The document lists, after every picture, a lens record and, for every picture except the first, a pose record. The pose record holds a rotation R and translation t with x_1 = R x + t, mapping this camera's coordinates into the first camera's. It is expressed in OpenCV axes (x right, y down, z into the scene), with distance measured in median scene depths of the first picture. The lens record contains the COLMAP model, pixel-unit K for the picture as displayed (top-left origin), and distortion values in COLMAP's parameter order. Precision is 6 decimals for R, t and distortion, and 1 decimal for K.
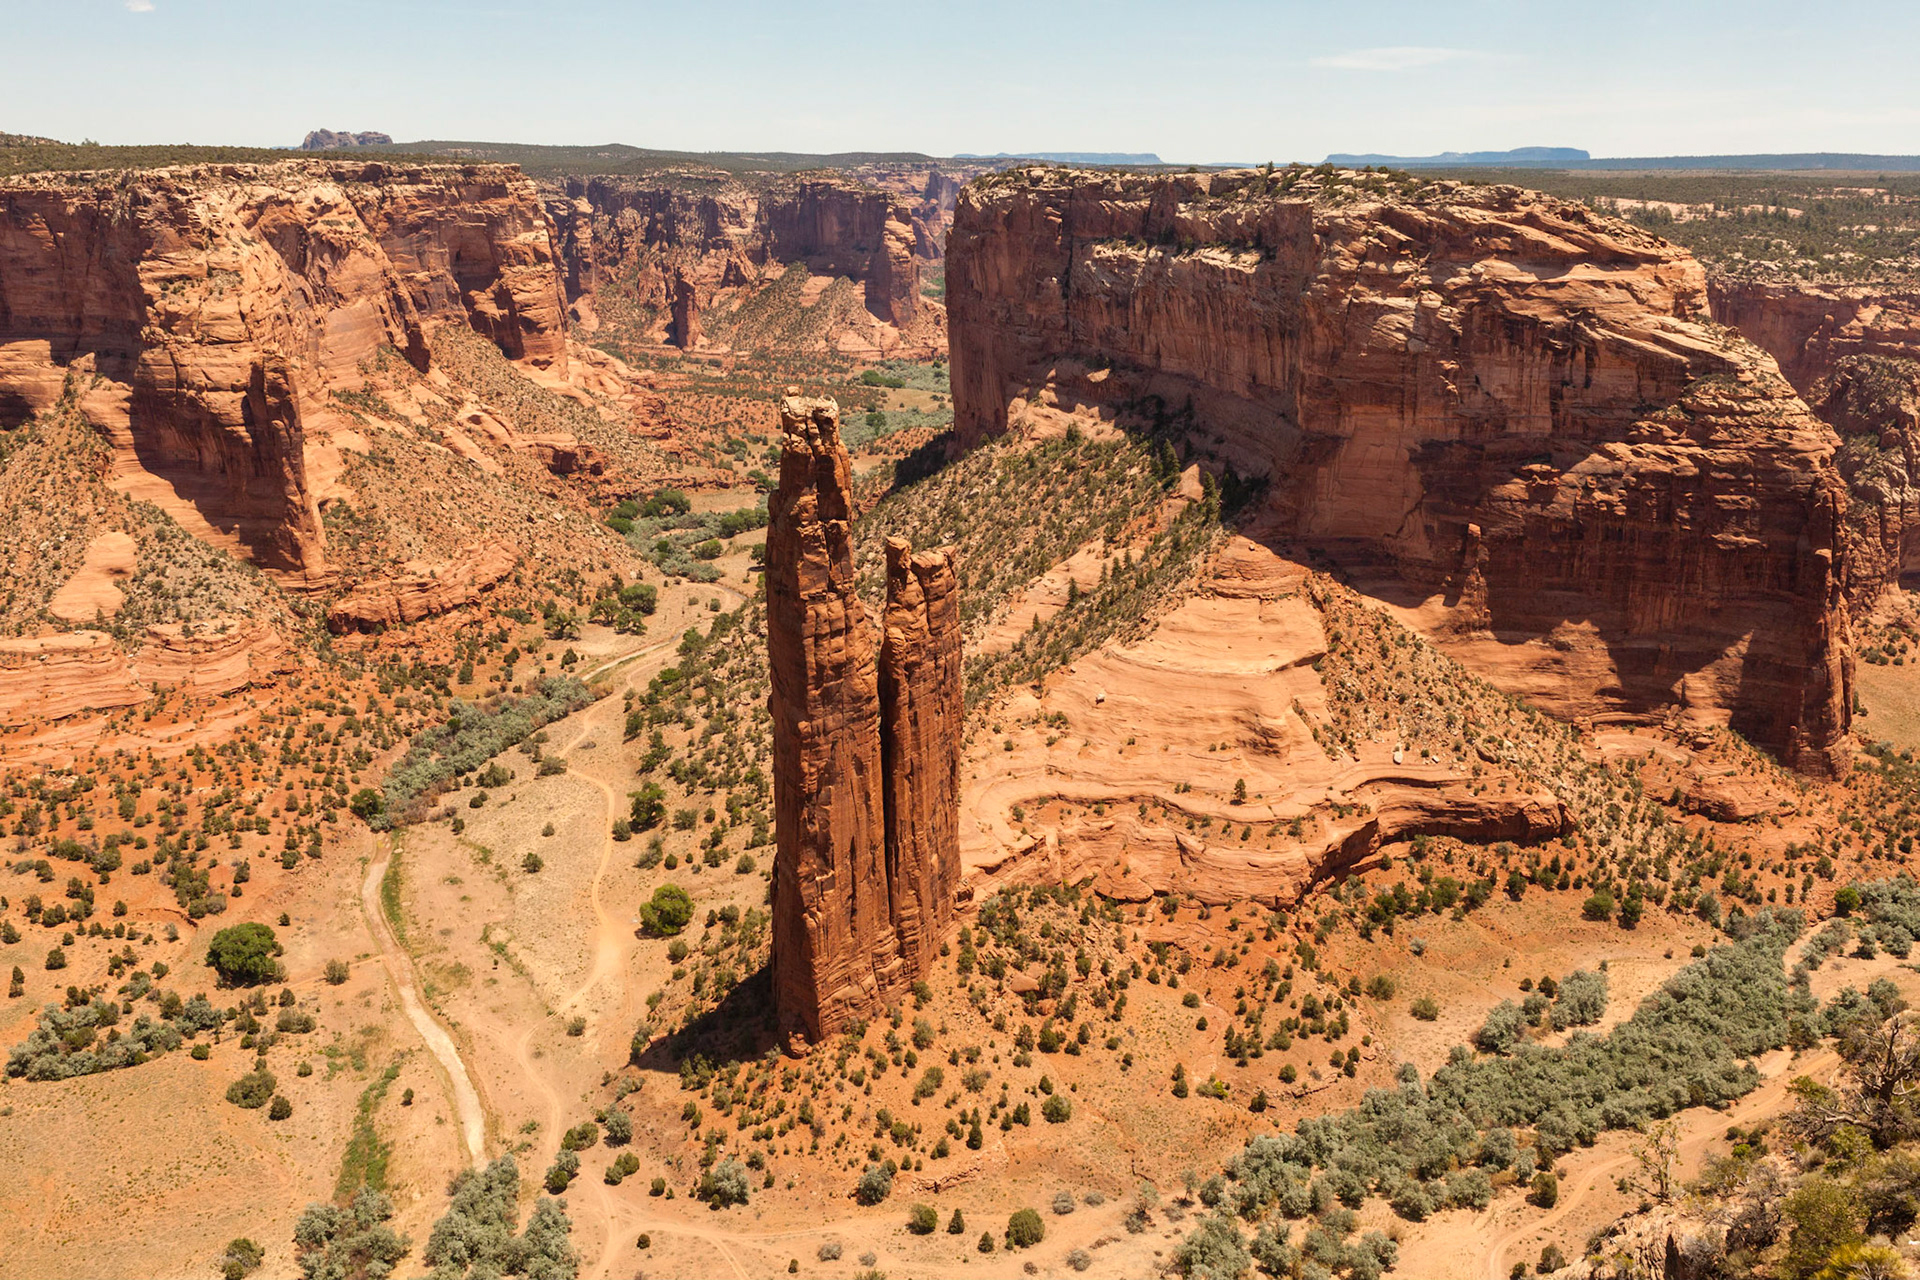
lens RADIAL K [[1584.8, 0, 960.4], [0, 1584.8, 618.5], [0, 0, 1]] dist [-0.006062, 0.009793]
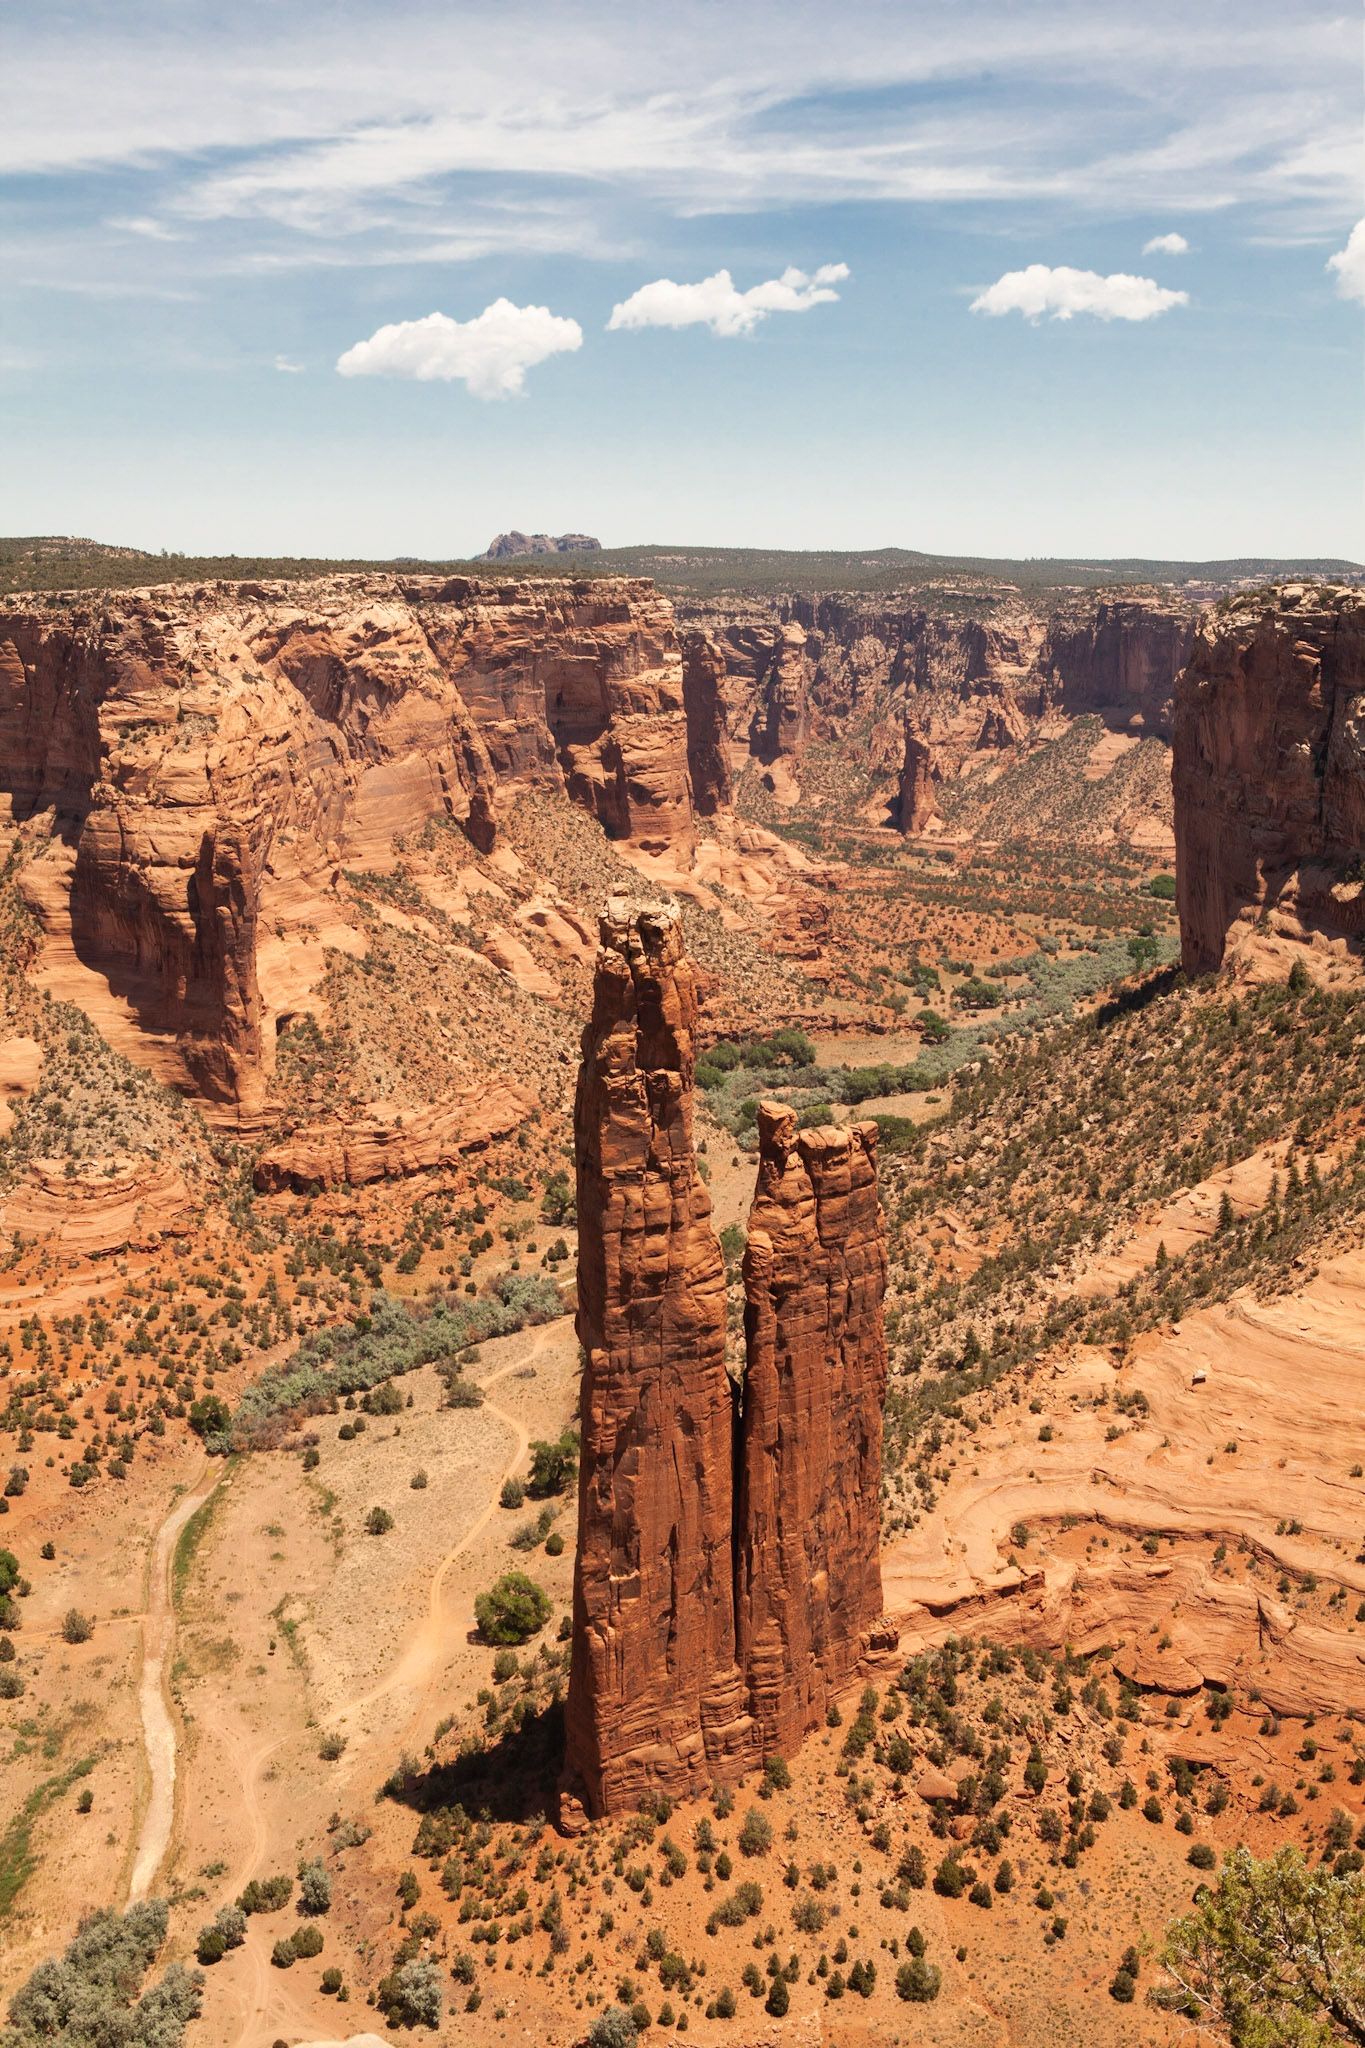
lens RADIAL K [[2363.7, 0, 681.7], [0, 2363.7, 959.8], [0, 0, 1]] dist [-0.069465, 0.161188]
pose [[0.944857, 0.049141, -0.323776, 0.155666], [-0.086615, 0.990969, -0.102359, -0.001813], [0.315822, 0.124759, 0.940580, -0.002044]]
